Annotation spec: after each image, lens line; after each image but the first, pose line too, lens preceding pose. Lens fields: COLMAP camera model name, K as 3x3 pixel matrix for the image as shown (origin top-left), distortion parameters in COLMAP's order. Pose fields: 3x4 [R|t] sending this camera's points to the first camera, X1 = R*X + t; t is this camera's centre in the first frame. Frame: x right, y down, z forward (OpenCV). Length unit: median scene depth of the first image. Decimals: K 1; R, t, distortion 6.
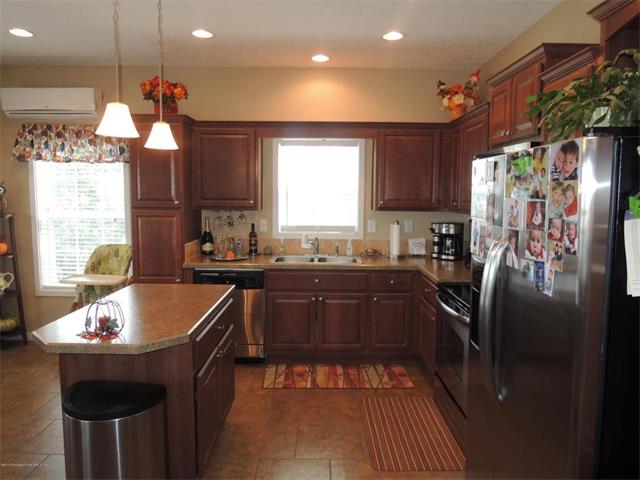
lens RADIAL K [[457.6, 0, 321.2], [0, 457.6, 239.3], [0, 0, 1]] dist [-0.023701, 0.004451]
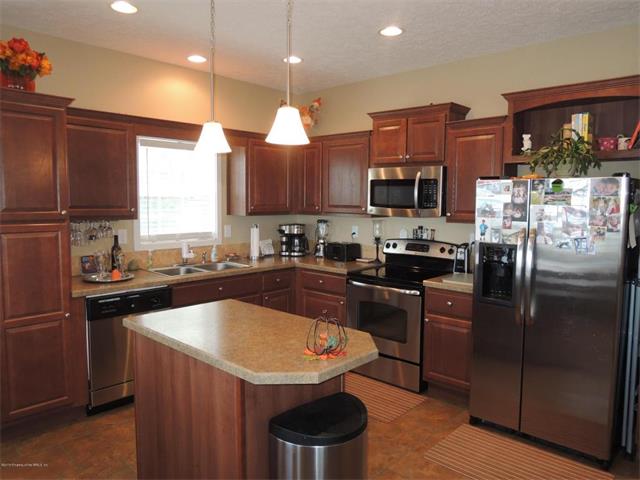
lens RADIAL K [[457.6, 0, 322.1], [0, 457.6, 236.3], [0, 0, 1]] dist [-0.023701, 0.004451]
pose [[0.683806, -0.061906, 0.727033, -0.508103], [0.067567, 0.997486, 0.021385, -0.025267], [-0.726528, 0.034500, 0.686270, 0.152951]]
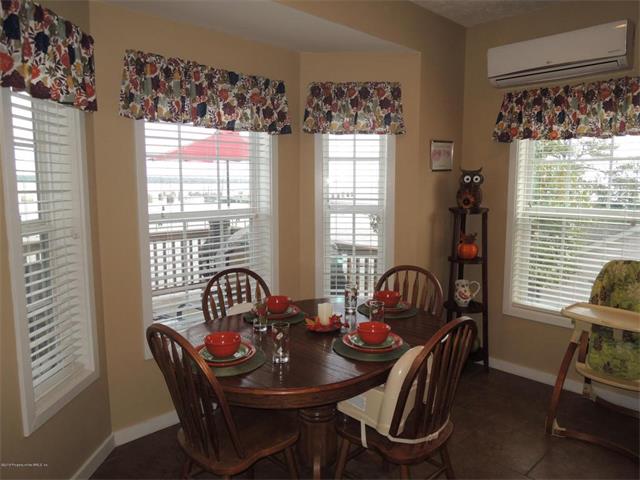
lens RADIAL K [[457.6, 0, 320.3], [0, 457.6, 237.9], [0, 0, 1]] dist [-0.023701, 0.004451]
pose [[0.685415, 0.077528, -0.724013, -0.300505], [-0.066564, 0.996824, 0.043725, -0.020887], [0.725103, 0.018224, 0.688399, 0.238015]]
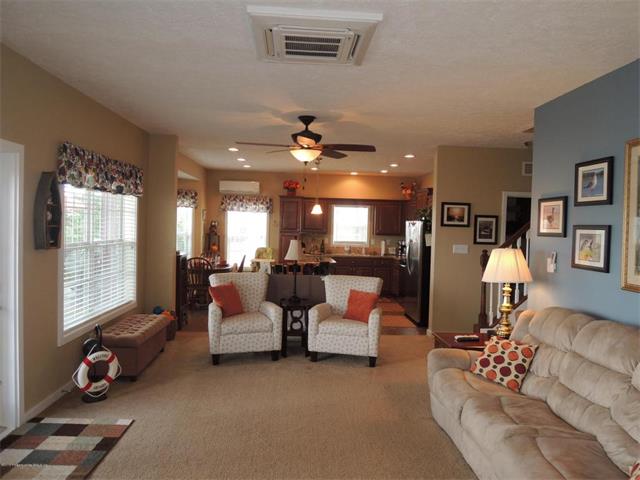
lens RADIAL K [[457.6, 0, 322.3], [0, 457.6, 241.7], [0, 0, 1]] dist [-0.023701, 0.004451]
pose [[0.998392, 0.017639, 0.053869, -0.283112], [-0.014447, 0.998148, -0.059087, 0.116412], [-0.054812, 0.058214, 0.996798, -1.360304]]
